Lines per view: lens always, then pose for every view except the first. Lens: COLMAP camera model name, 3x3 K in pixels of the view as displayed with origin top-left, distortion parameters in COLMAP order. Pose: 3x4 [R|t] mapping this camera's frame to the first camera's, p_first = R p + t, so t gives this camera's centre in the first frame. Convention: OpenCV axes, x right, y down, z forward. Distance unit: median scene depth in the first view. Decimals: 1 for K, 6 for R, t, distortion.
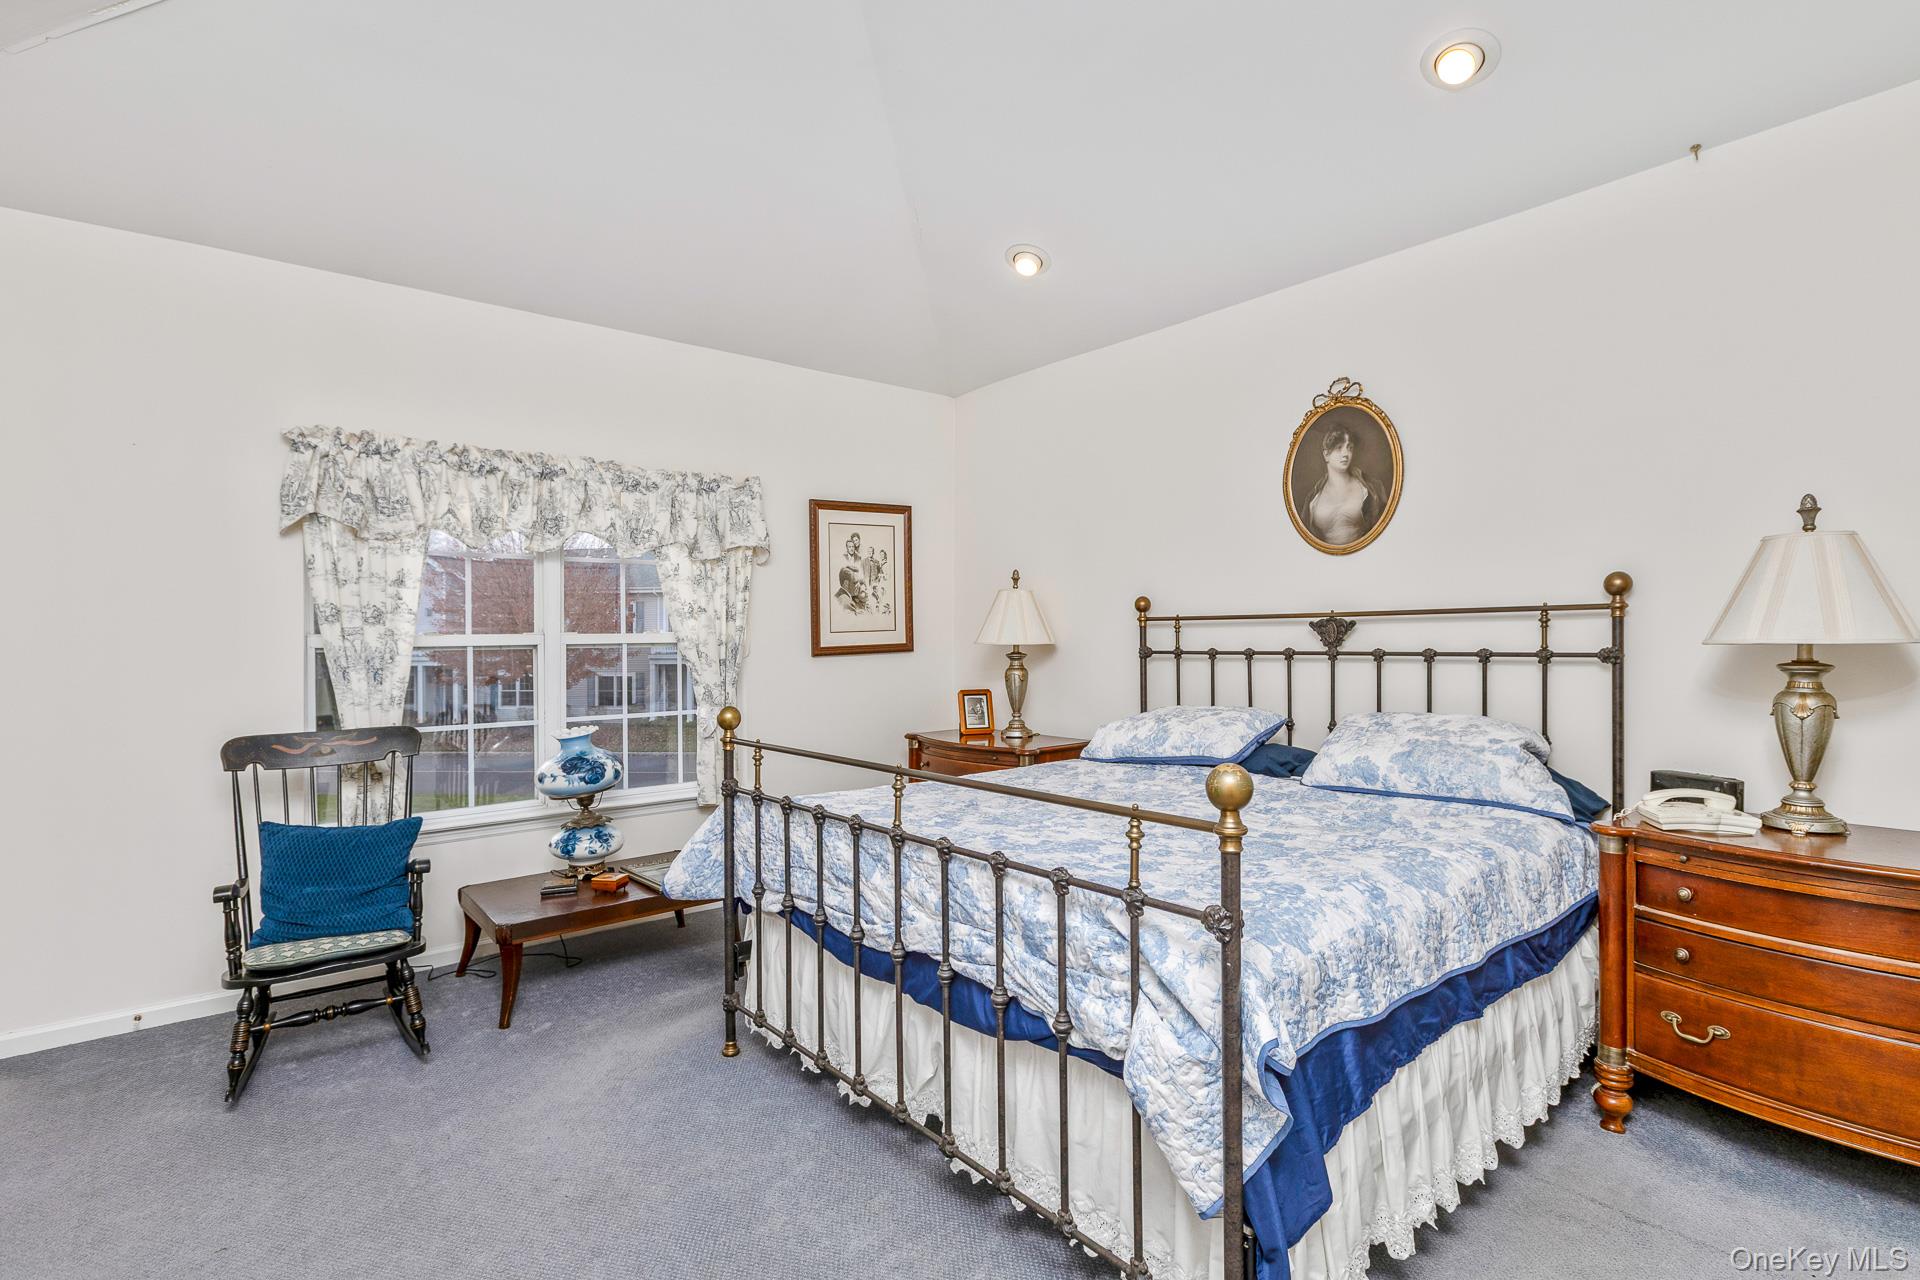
lens RADIAL K [[898.3, 0, 962.9], [0, 898.3, 638.5], [0, 0, 1]] dist [0.002274, -0.000719]
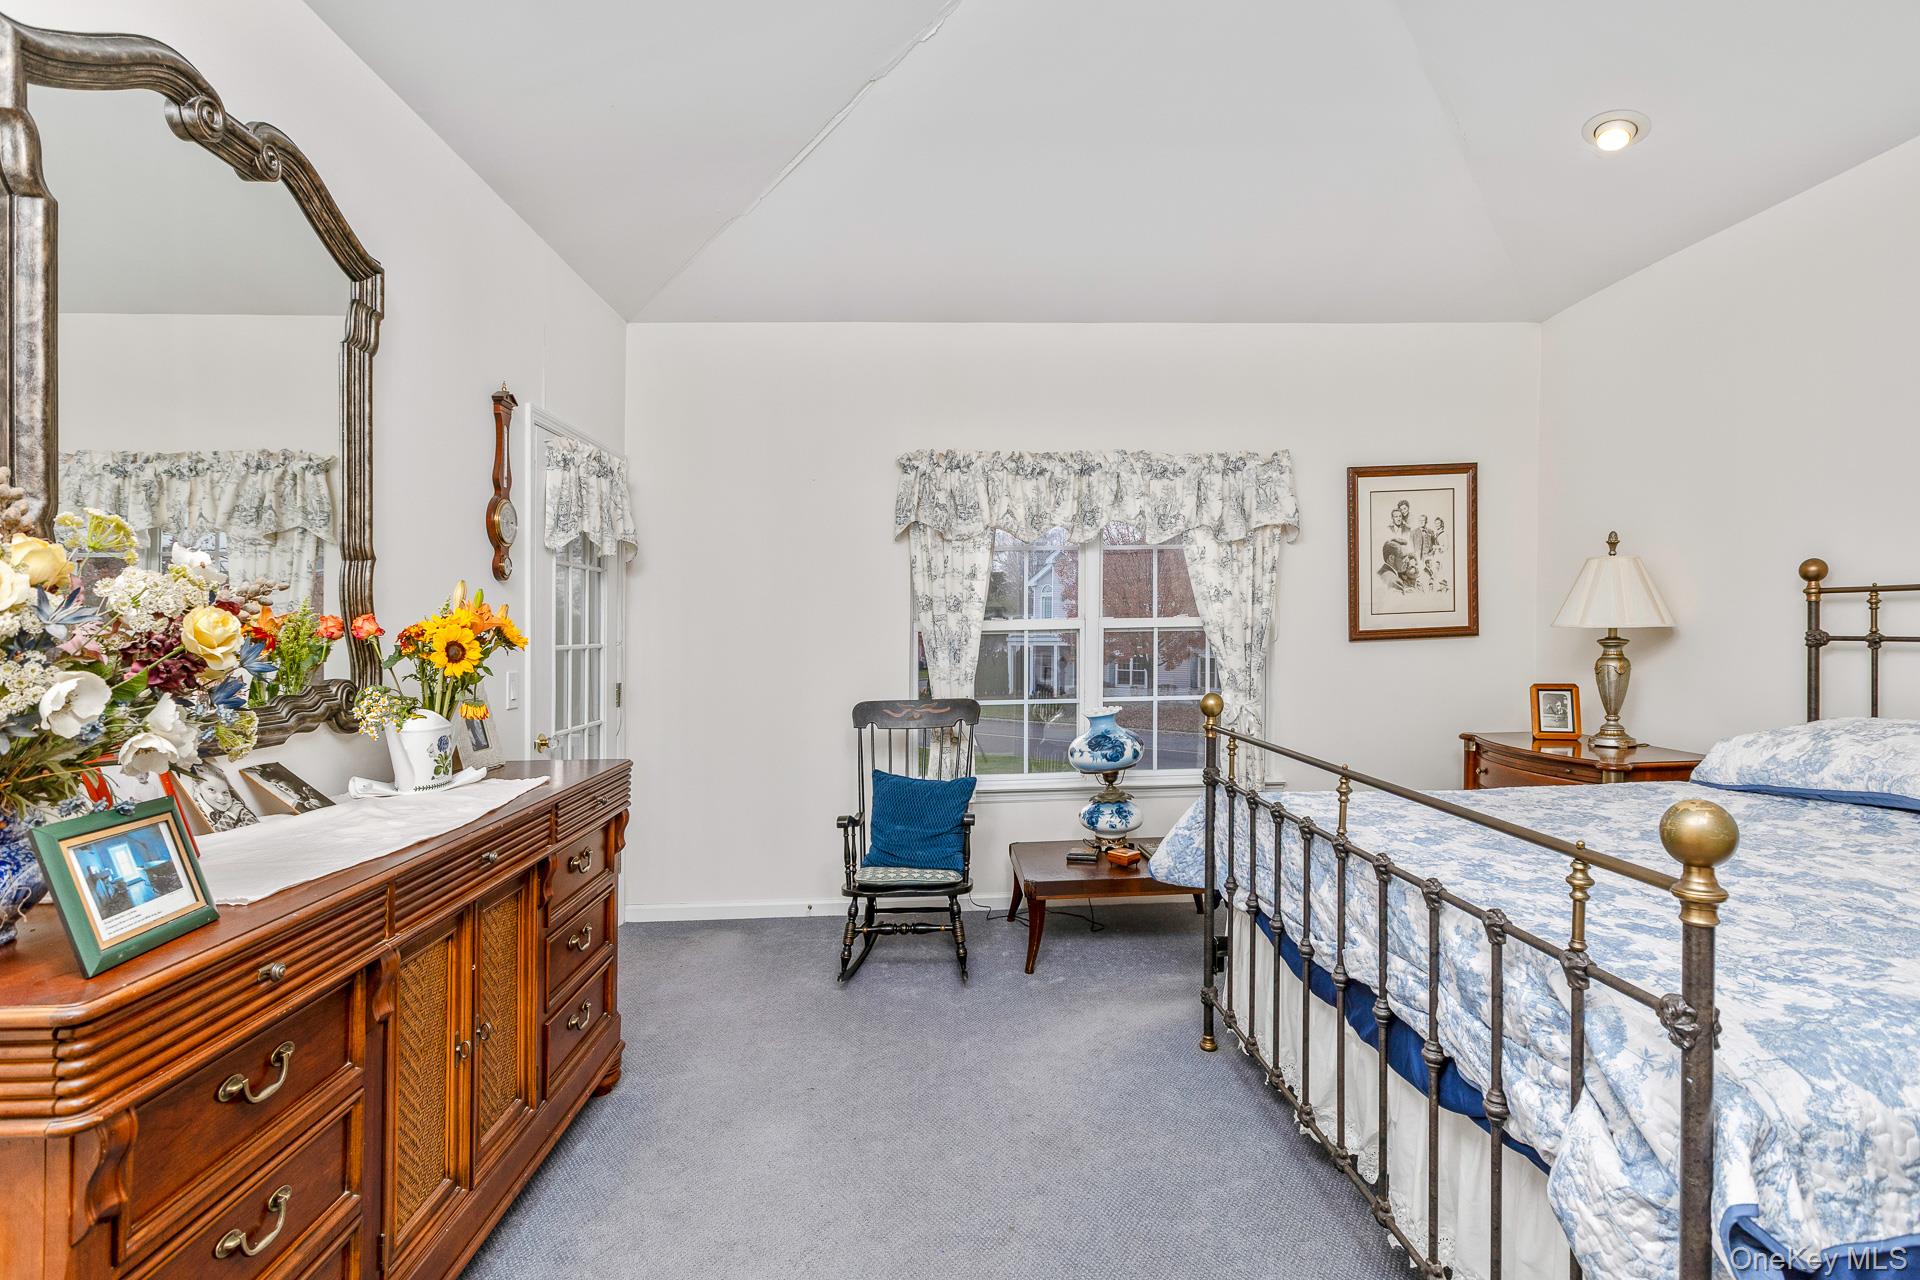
lens RADIAL K [[927.5, 0, 958.7], [0, 927.5, 622.5], [0, 0, 1]] dist [-0.001913, 0.000554]
pose [[0.802772, -0.006046, -0.596255, 0.099663], [0.007235, 0.999974, -0.000398, -0.001764], [0.596242, -0.003995, 0.802795, 0.024057]]
